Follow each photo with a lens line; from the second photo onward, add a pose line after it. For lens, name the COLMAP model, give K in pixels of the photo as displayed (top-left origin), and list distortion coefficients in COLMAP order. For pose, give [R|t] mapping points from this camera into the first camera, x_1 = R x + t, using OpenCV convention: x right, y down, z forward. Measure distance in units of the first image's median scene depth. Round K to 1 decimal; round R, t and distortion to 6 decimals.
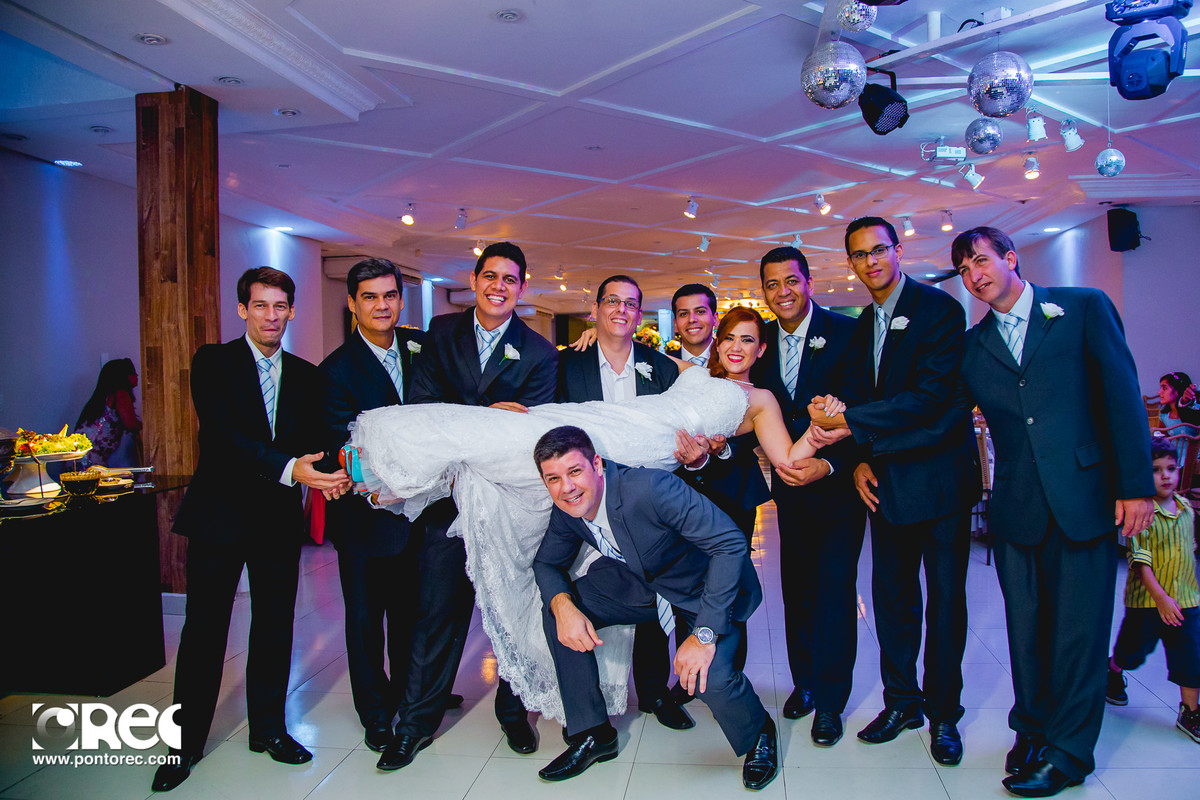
lens RADIAL K [[830.0, 0, 600.0], [0, 830.0, 400.0], [0, 0, 1]] dist [-0.135101, 0.069422]
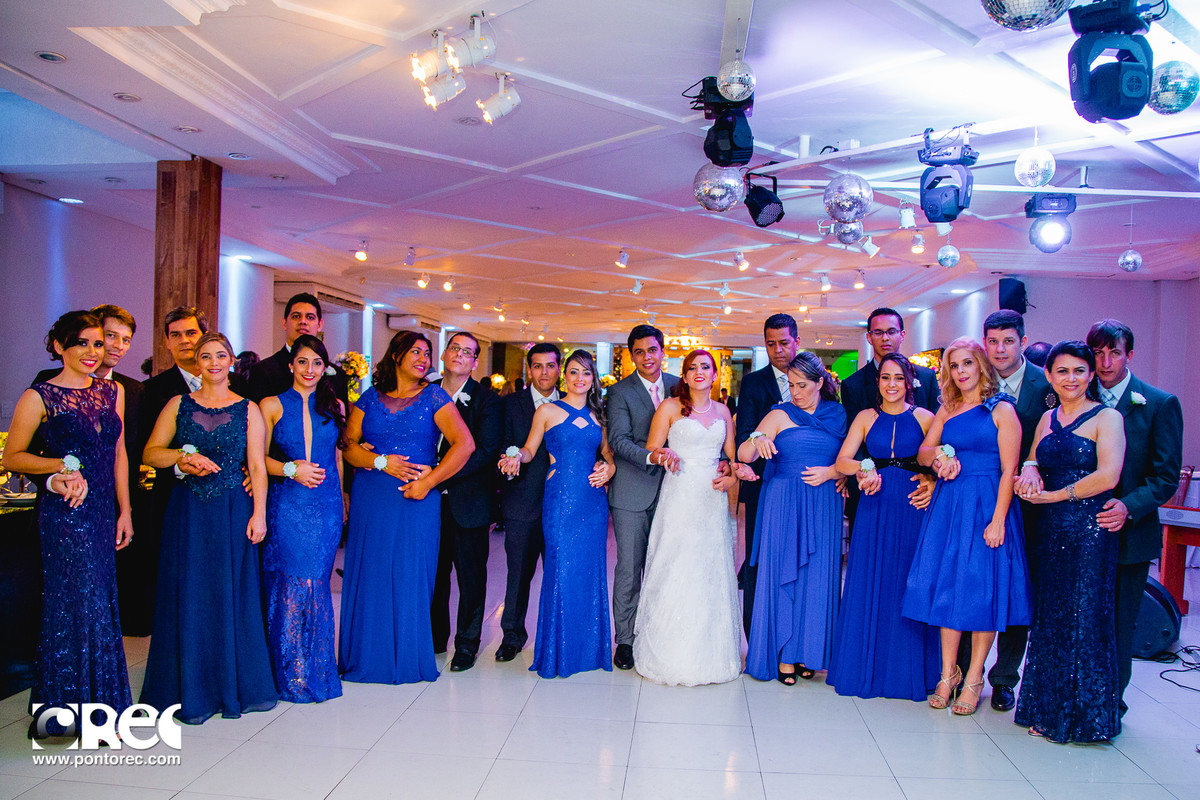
lens RADIAL K [[890.9, 0, 557.3], [0, 890.9, 450.4], [0, 0, 1]] dist [-0.108137, 0.001681]
pose [[0.998695, 0.044426, 0.025176, 0.008756], [-0.044939, 0.998786, 0.020194, 0.002315], [-0.024248, -0.021299, 0.999479, -0.251280]]
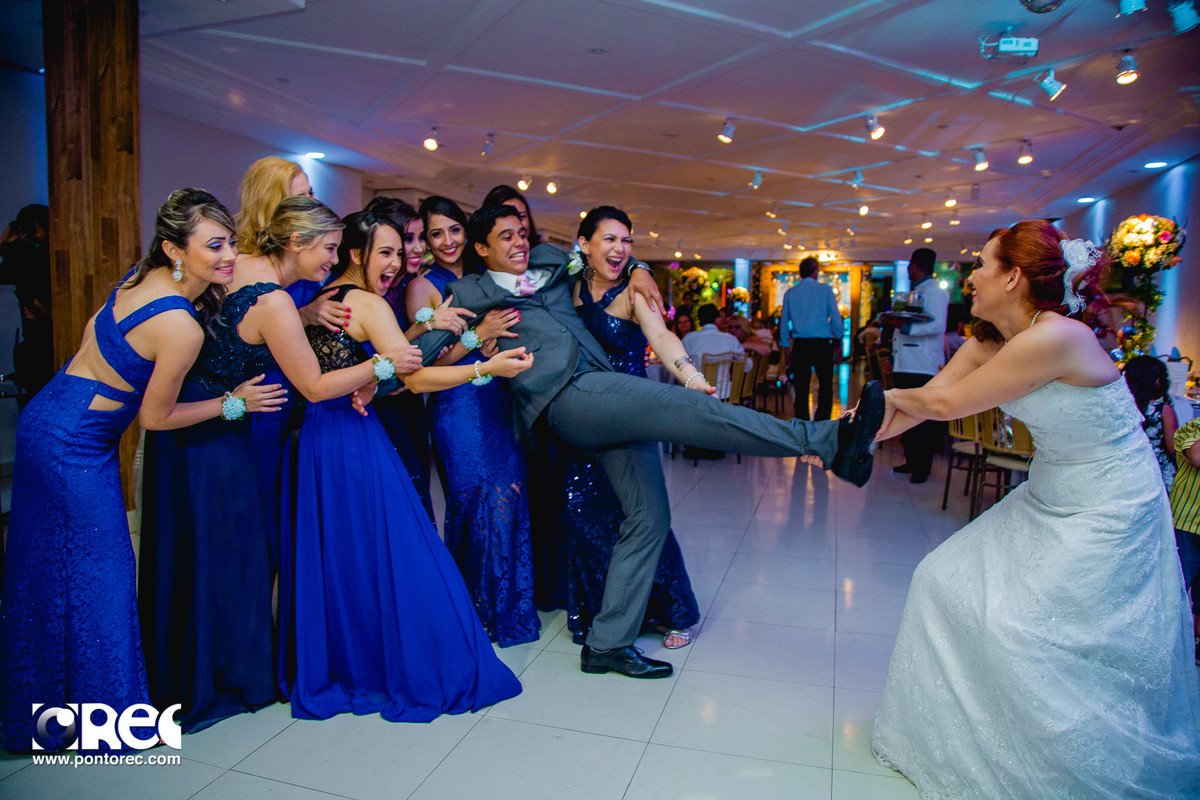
lens RADIAL K [[775.0, 0, 579.7], [0, 775.0, 393.3], [0, 0, 1]] dist [-0.123523, 0.052739]
pose [[0.987630, 0.049733, -0.148707, 0.124660], [-0.041104, 0.997319, 0.060544, 0.016729], [0.151319, -0.053683, 0.987026, 0.177819]]
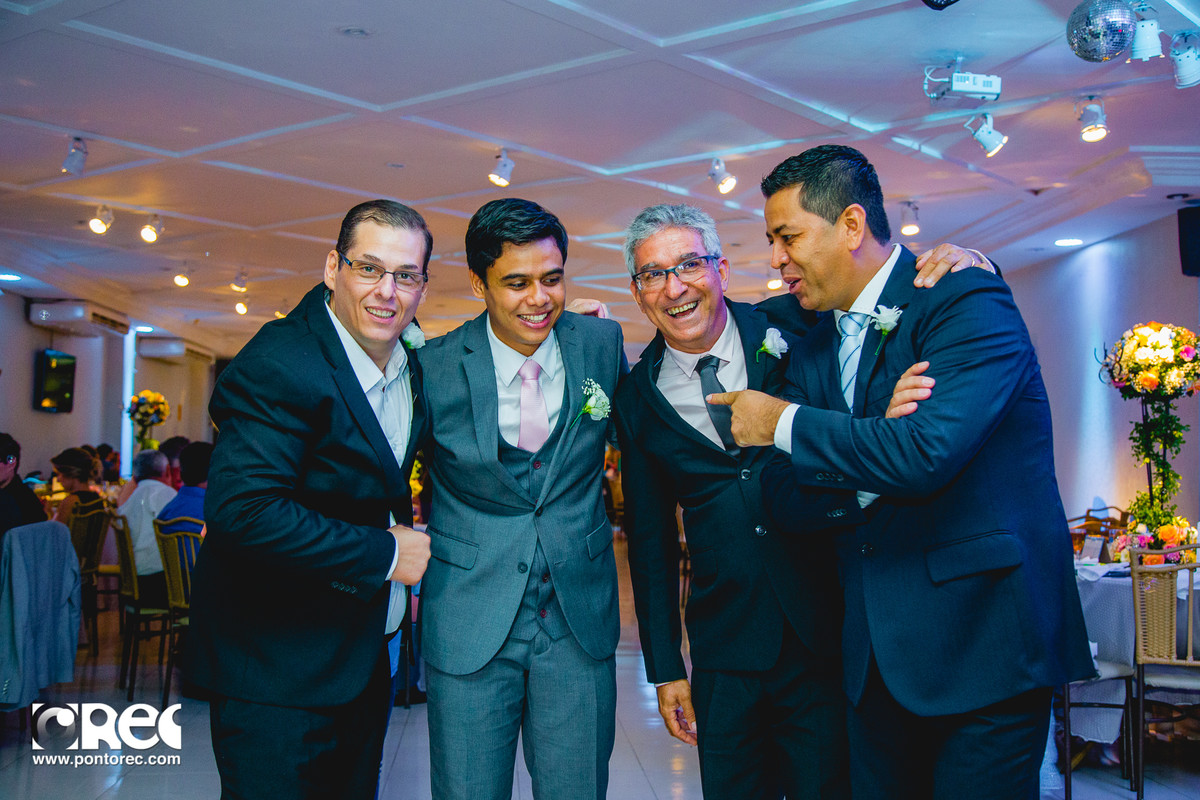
lens RADIAL K [[1310.4, 0, 565.9], [0, 1310.4, 401.6], [0, 0, 1]] dist [0.023149, 0.119584]
pose [[0.975192, 0.041286, 0.217475, -0.054651], [-0.022873, 0.995988, -0.086514, 0.013000], [-0.220174, 0.079394, 0.972224, 0.144920]]
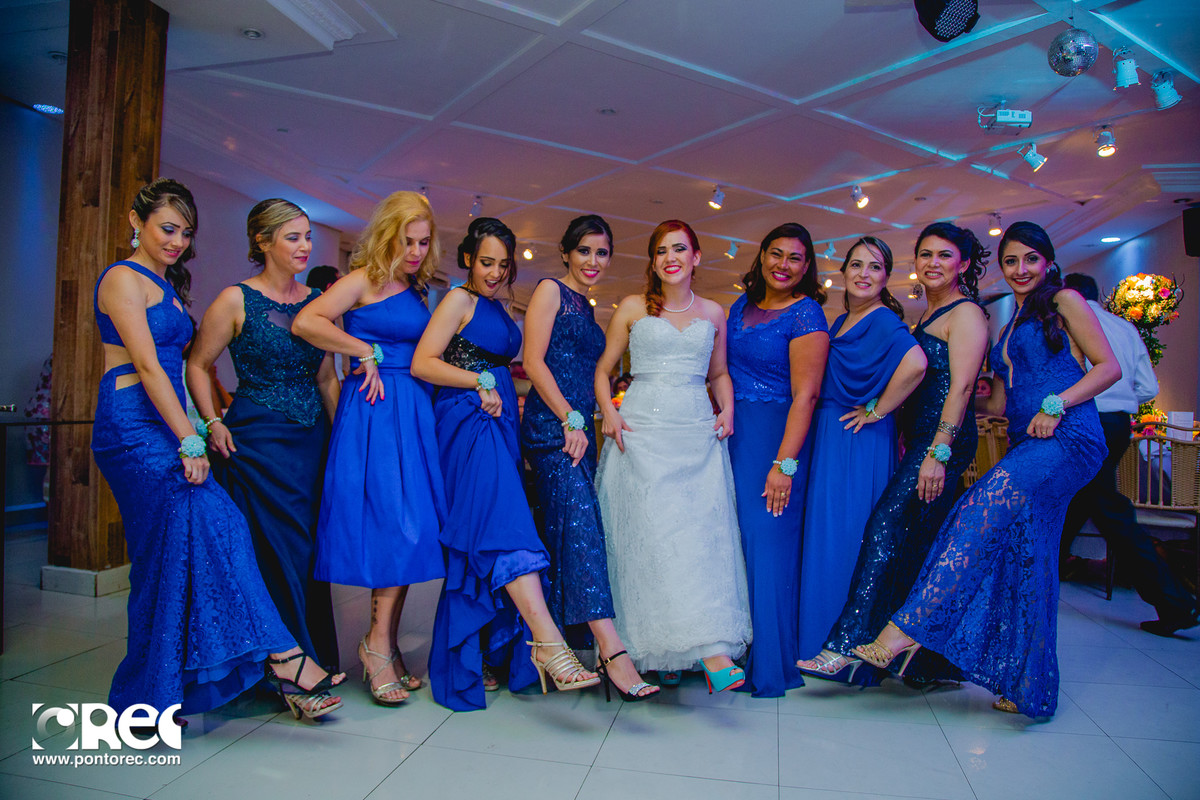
lens RADIAL K [[775.0, 0, 579.7], [0, 775.0, 393.3], [0, 0, 1]] dist [-0.123523, 0.052739]
pose [[0.996093, 0.045695, -0.075567, 0.043892], [-0.049066, 0.997853, -0.043371, 0.046619], [0.073423, 0.046910, 0.996197, 0.183740]]
